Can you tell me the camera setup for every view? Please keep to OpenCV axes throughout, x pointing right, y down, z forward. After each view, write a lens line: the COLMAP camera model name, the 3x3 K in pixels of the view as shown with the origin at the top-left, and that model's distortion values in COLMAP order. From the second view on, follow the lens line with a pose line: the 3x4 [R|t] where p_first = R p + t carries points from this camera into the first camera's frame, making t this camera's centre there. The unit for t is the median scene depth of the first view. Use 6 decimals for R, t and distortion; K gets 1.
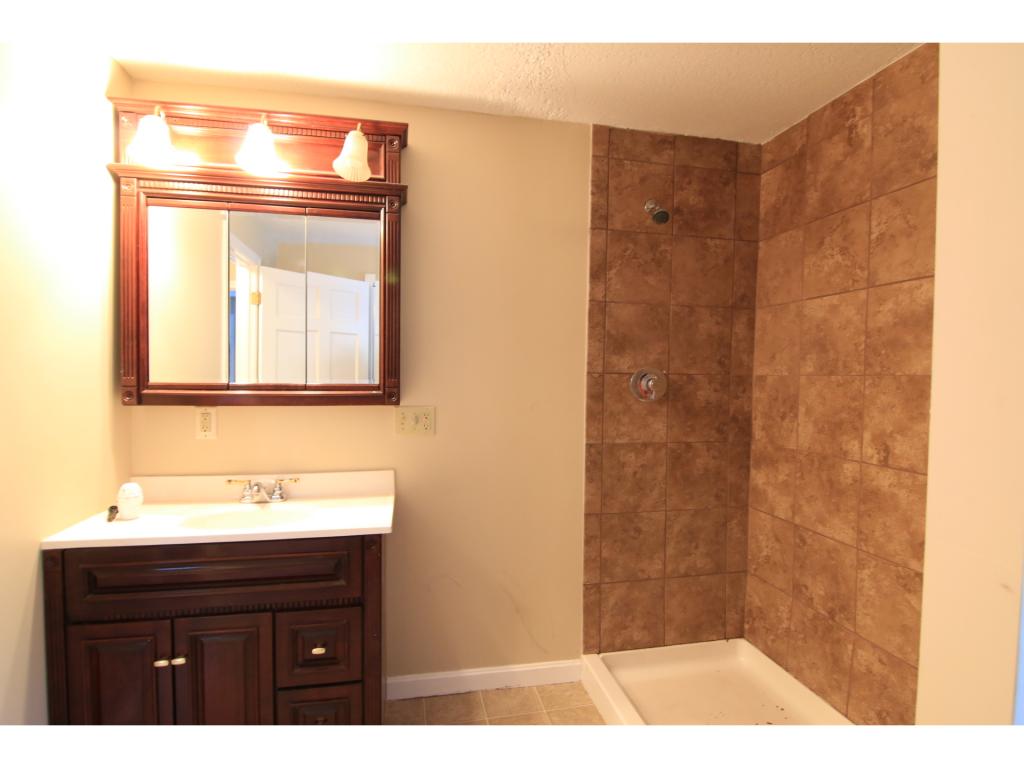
lens RADIAL K [[520.4, 0, 505.9], [0, 520.4, 382.8], [0, 0, 1]] dist [-0.007297, -0.009651]
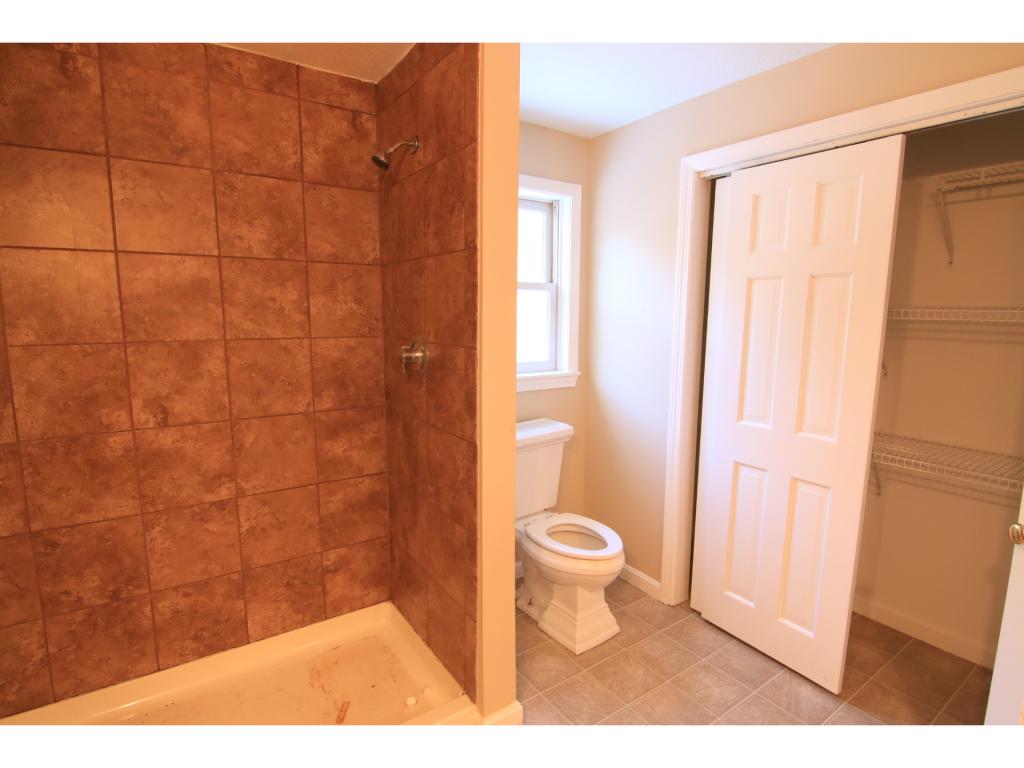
lens RADIAL K [[520.4, 0, 507.3], [0, 520.4, 388.4], [0, 0, 1]] dist [-0.007297, -0.009651]
pose [[-0.394317, -0.141559, 0.908006, -0.450110], [0.010214, 0.987329, 0.158360, -0.070157], [-0.918918, 0.071718, -0.387874, 0.660115]]
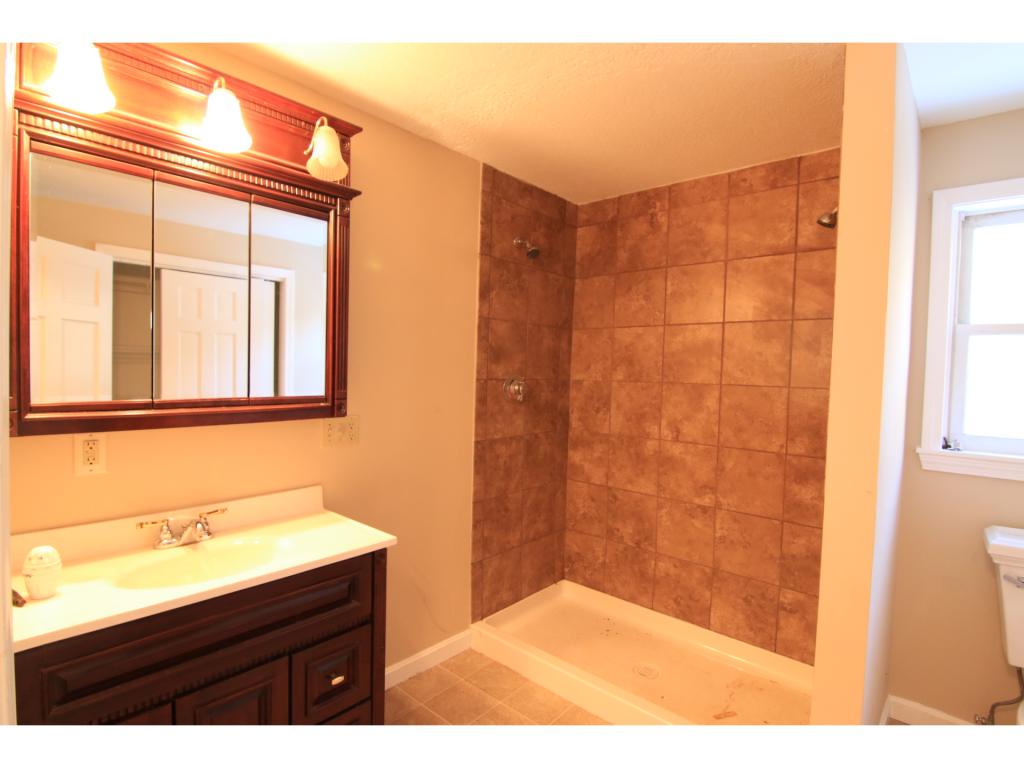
lens RADIAL K [[520.4, 0, 508.6], [0, 520.4, 381.9], [0, 0, 1]] dist [-0.007297, -0.009651]
pose [[0.798802, -0.009309, 0.601522, -0.538101], [-0.003114, 0.999803, 0.019607, -0.041374], [-0.601586, -0.017535, 0.798616, 0.045886]]
